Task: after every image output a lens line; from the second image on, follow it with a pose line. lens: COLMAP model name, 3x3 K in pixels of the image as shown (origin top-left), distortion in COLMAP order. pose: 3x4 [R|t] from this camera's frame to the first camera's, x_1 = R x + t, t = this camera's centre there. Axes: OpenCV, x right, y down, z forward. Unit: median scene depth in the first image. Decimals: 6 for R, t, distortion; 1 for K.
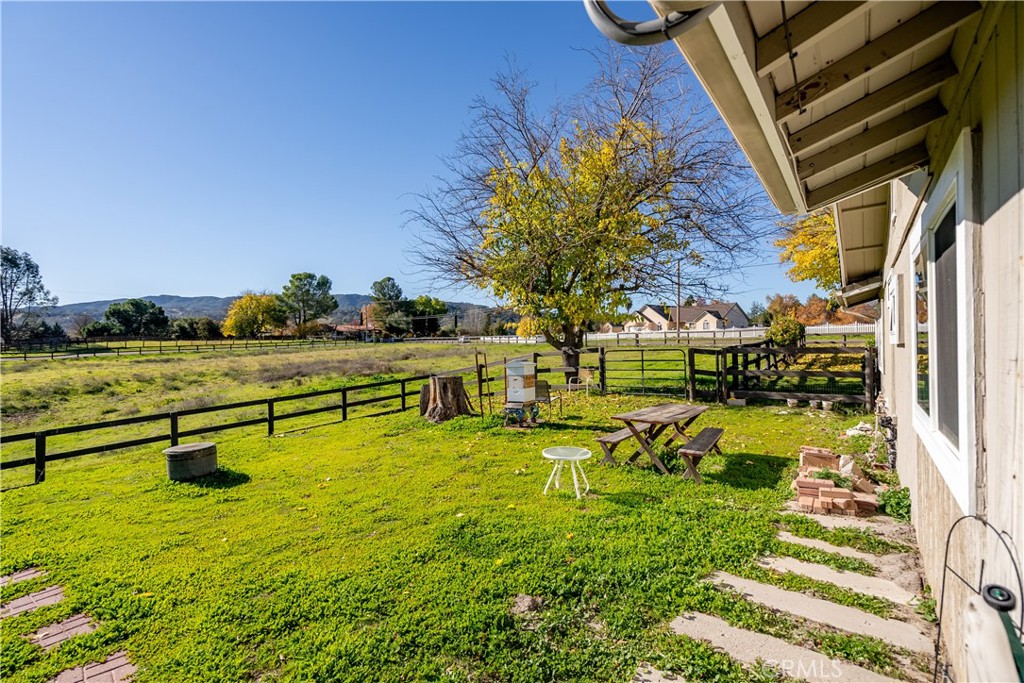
lens RADIAL K [[460.1, 0, 512.0], [0, 460.1, 341.5], [0, 0, 1]] dist [-0.003814, -0.000208]
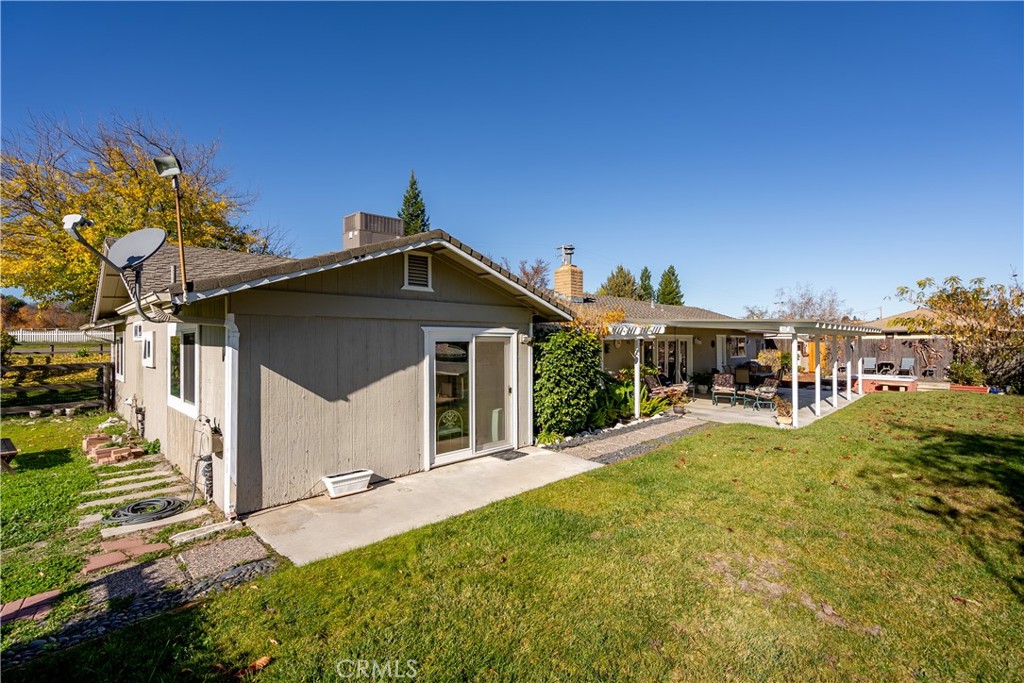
lens RADIAL K [[460.1, 0, 512.0], [0, 460.1, 341.5], [0, 0, 1]] dist [-0.003814, -0.000208]
pose [[0.124580, 0.011150, 0.992147, -0.883675], [-0.001619, 0.999938, -0.011034, -0.083421], [-0.992208, -0.000232, 0.124590, -0.740931]]
